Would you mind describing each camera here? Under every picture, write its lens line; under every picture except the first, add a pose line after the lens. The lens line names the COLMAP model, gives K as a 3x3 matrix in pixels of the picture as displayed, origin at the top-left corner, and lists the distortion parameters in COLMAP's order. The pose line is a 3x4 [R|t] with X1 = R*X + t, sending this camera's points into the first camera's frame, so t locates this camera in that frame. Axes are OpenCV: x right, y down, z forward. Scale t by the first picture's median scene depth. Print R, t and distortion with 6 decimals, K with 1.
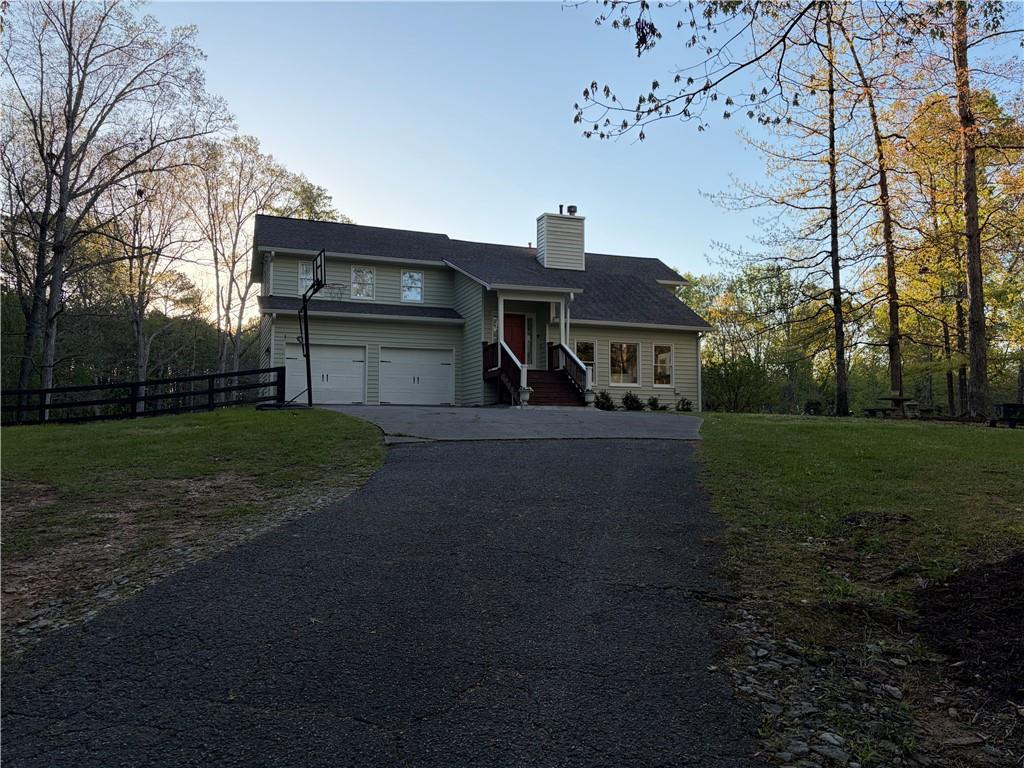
lens RADIAL K [[772.1, 0, 512.0], [0, 772.1, 384.0], [0, 0, 1]] dist [0.039968, -0.001747]
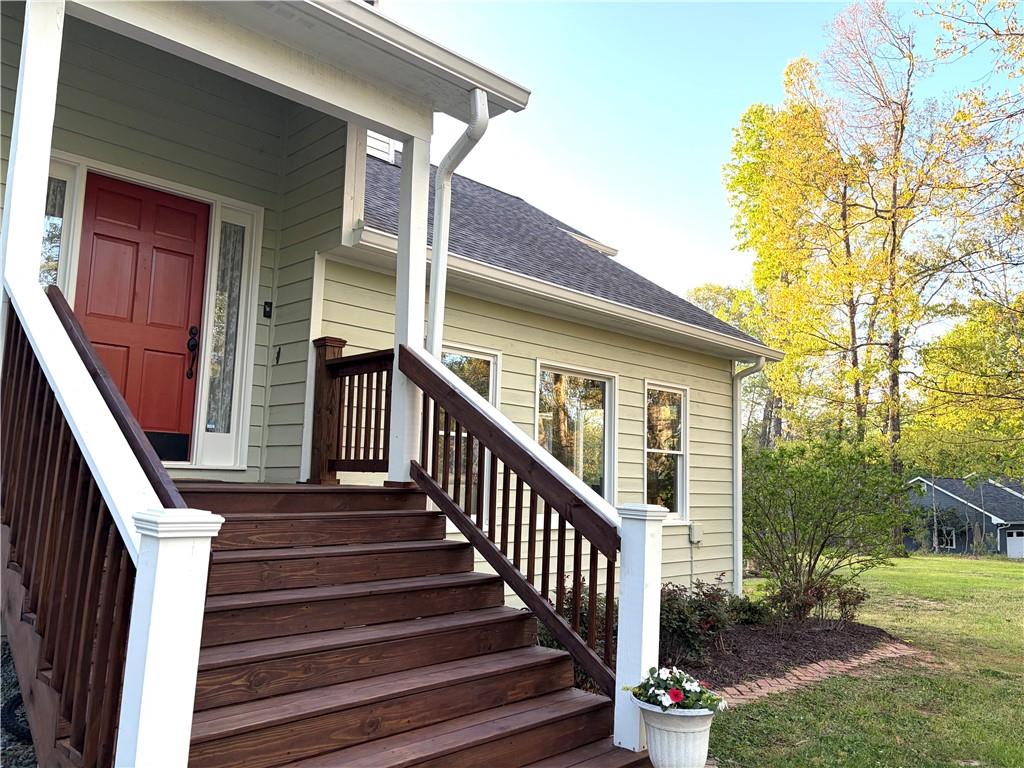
lens RADIAL K [[772.1, 0, 512.0], [0, 772.1, 384.0], [0, 0, 1]] dist [0.039968, -0.001747]
pose [[0.916545, 0.073637, 0.393094, 0.011462], [-0.053914, 0.996681, -0.060999, -0.029560], [-0.396281, 0.034715, 0.917473, 0.734988]]
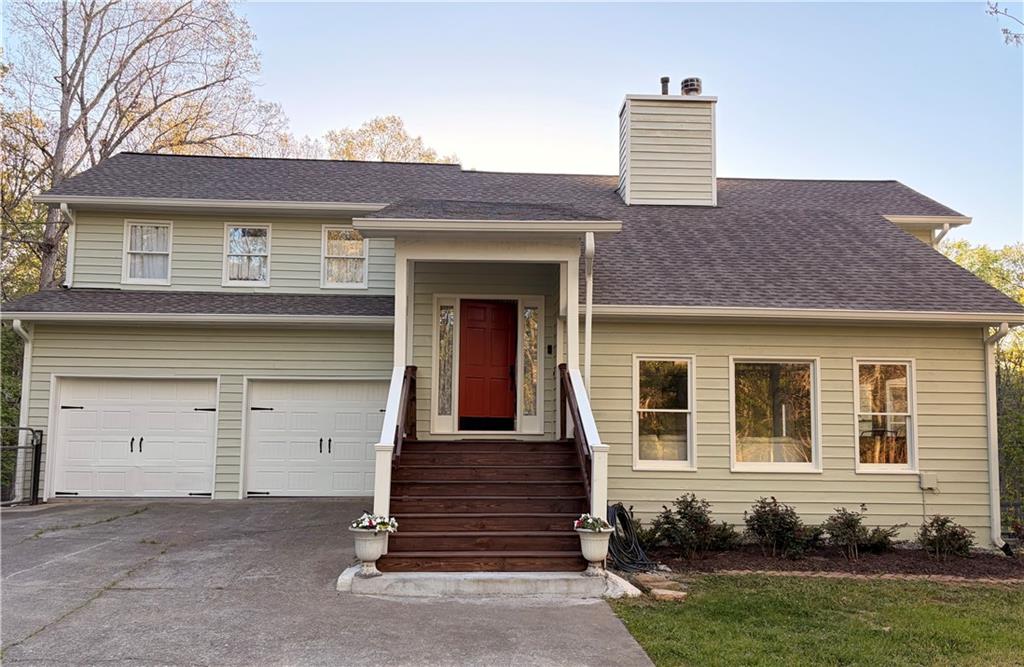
lens RADIAL K [[774.9, 0, 513.8], [0, 774.9, 368.7], [0, 0, 1]] dist [0.006507, 0.002383]
pose [[0.947011, -0.017885, -0.320703, 0.144289], [0.010688, 0.999650, -0.024188, -0.039896], [0.321024, 0.019478, 0.946871, 0.571993]]
